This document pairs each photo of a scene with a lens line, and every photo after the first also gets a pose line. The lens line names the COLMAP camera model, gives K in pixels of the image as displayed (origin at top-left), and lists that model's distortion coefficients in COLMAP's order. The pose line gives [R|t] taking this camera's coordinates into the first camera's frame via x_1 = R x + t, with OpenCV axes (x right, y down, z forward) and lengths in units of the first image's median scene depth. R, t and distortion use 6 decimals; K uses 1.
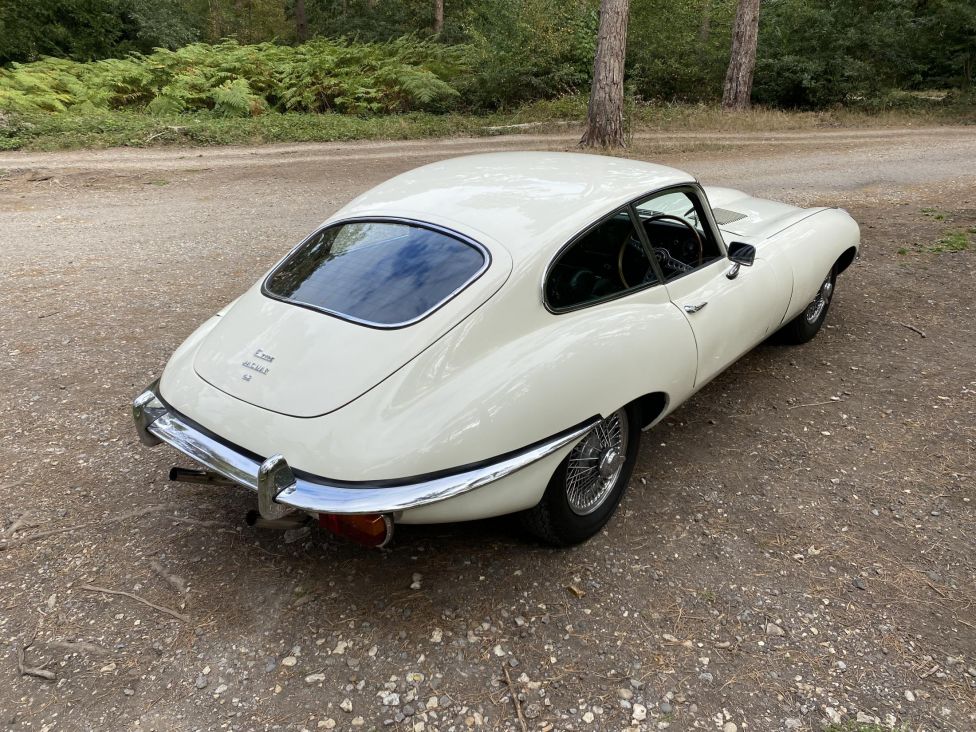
lens RADIAL K [[759.9, 0, 488.0], [0, 759.9, 366.0], [0, 0, 1]] dist [0.006426, -0.004701]
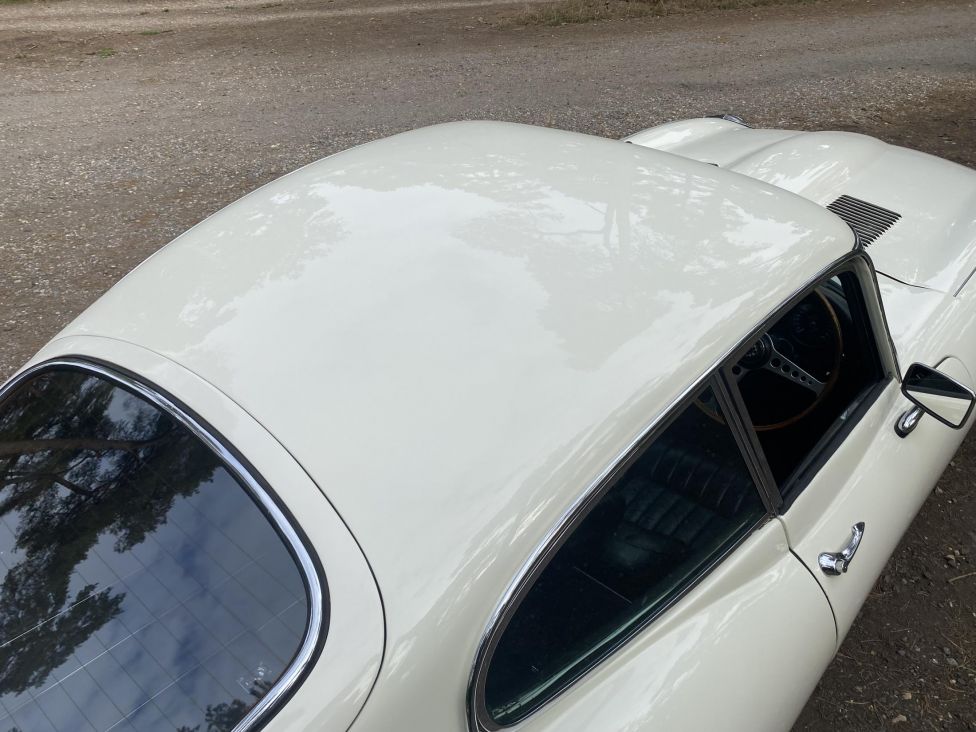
lens RADIAL K [[759.9, 0, 488.0], [0, 759.9, 366.0], [0, 0, 1]] dist [0.006426, -0.004701]
pose [[0.998930, 0.016095, -0.043367, 0.022978], [-0.007329, 0.980746, 0.195152, -0.080052], [0.045673, -0.194625, 0.979814, 0.164155]]
